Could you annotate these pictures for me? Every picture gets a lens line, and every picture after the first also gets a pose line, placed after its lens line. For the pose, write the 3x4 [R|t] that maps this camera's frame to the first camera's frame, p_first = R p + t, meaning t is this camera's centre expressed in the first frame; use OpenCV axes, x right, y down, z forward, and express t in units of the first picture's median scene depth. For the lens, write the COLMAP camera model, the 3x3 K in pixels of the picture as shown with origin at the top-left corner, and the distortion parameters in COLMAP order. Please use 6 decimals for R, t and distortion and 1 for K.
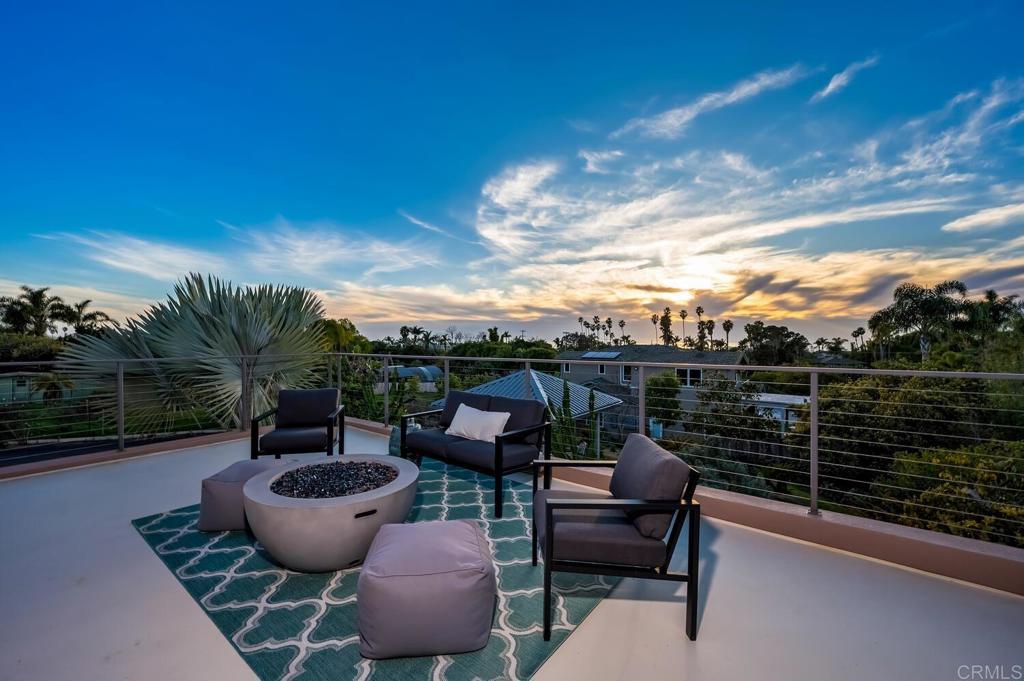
lens RADIAL K [[409.9, 0, 508.2], [0, 409.9, 344.7], [0, 0, 1]] dist [-0.002019, -0.000196]
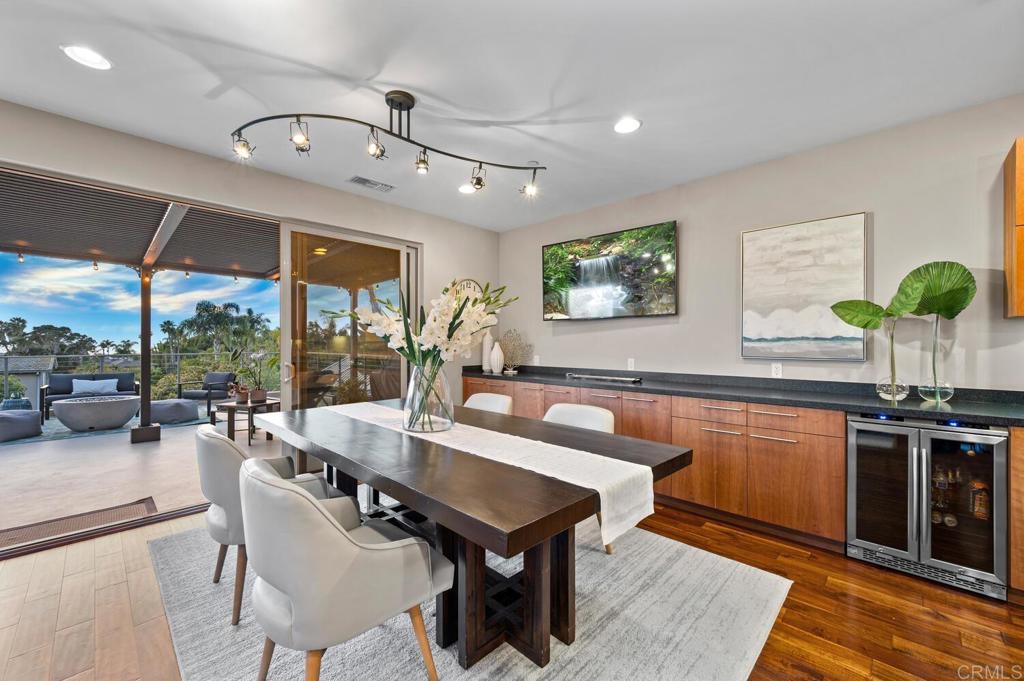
lens RADIAL K [[409.9, 0, 504.6], [0, 409.9, 343.0], [0, 0, 1]] dist [-0.002019, -0.000196]
pose [[0.139721, 0.000332, 0.990191, -0.128875], [0.009276, 0.999956, -0.001644, -0.000319], [-0.990147, 0.009415, 0.139712, -0.094112]]
